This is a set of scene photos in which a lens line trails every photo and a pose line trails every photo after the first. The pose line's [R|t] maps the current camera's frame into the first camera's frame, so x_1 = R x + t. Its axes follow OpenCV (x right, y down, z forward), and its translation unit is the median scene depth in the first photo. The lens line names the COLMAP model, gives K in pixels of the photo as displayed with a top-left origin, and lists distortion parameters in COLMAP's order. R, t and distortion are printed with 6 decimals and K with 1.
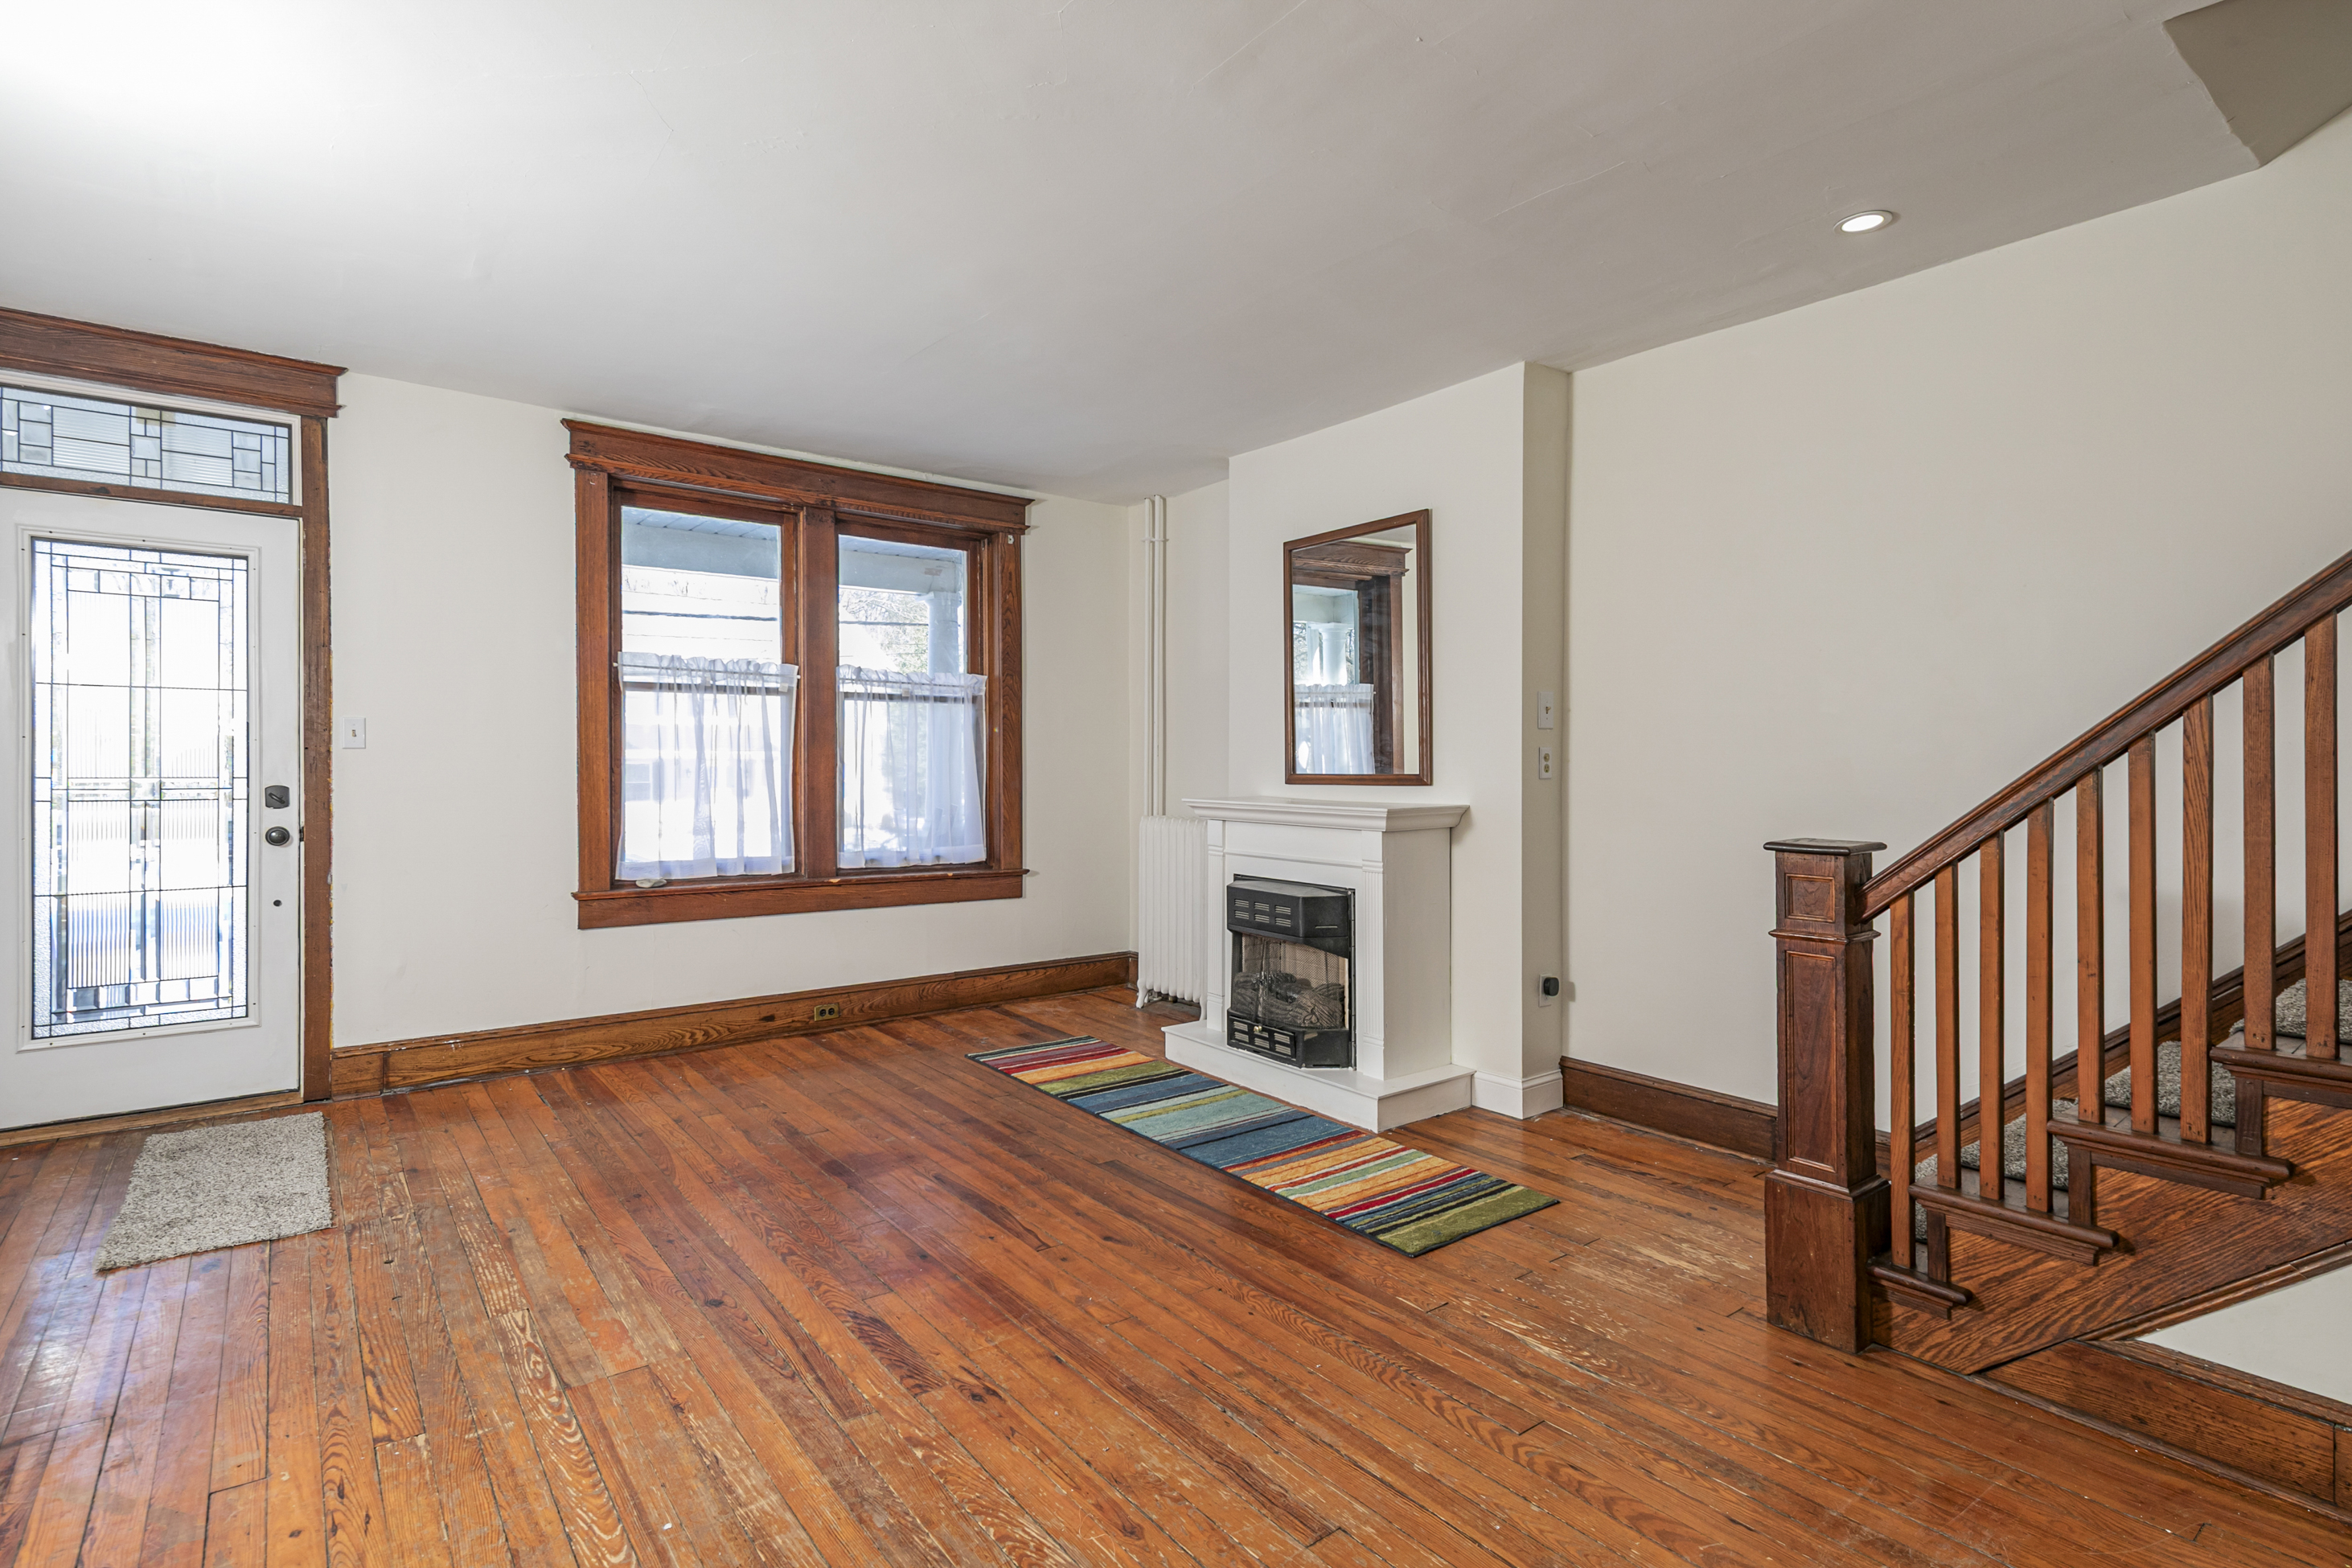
lens RADIAL K [[1150.2, 0, 1141.5], [0, 1150.2, 768.7], [0, 0, 1]] dist [0.019875, -0.007112]
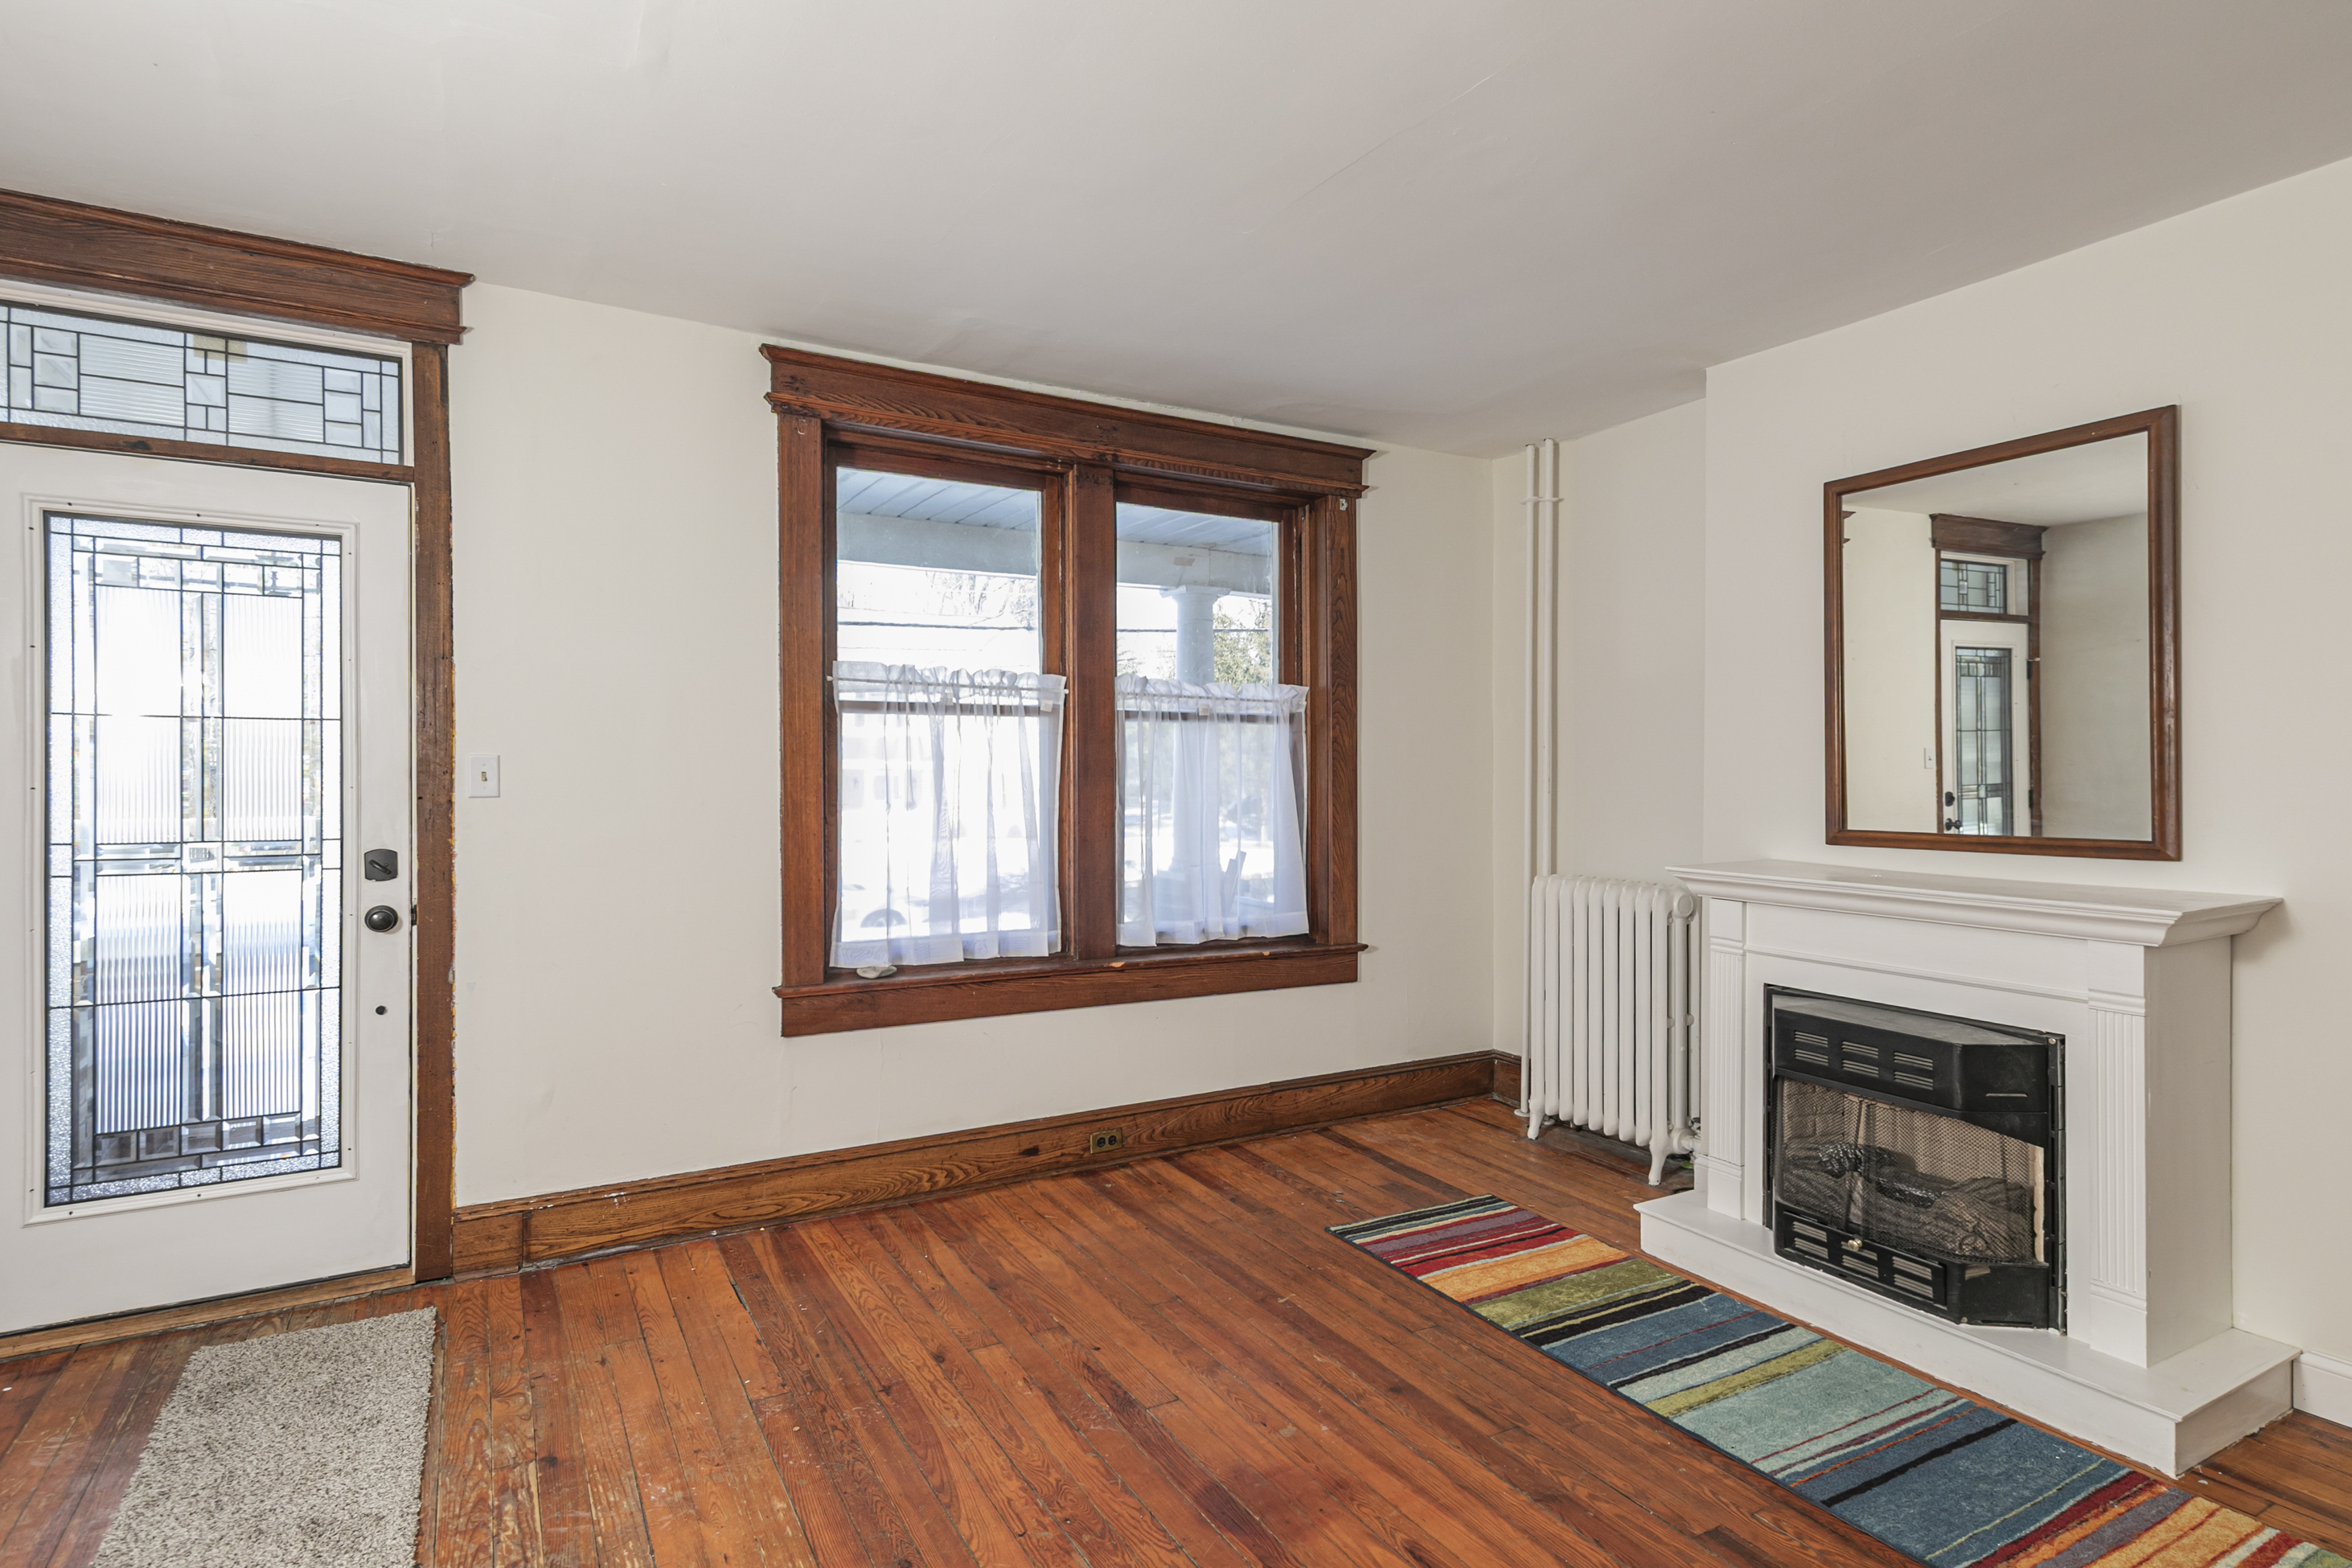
lens RADIAL K [[1150.2, 0, 1251.2], [0, 1150.2, 757.7], [0, 0, 1]] dist [0.019875, -0.007112]
pose [[0.999070, -0.008922, -0.042175, -0.190336], [0.008266, 0.999843, -0.015696, -0.030873], [0.042308, 0.015333, 0.998987, 0.334811]]
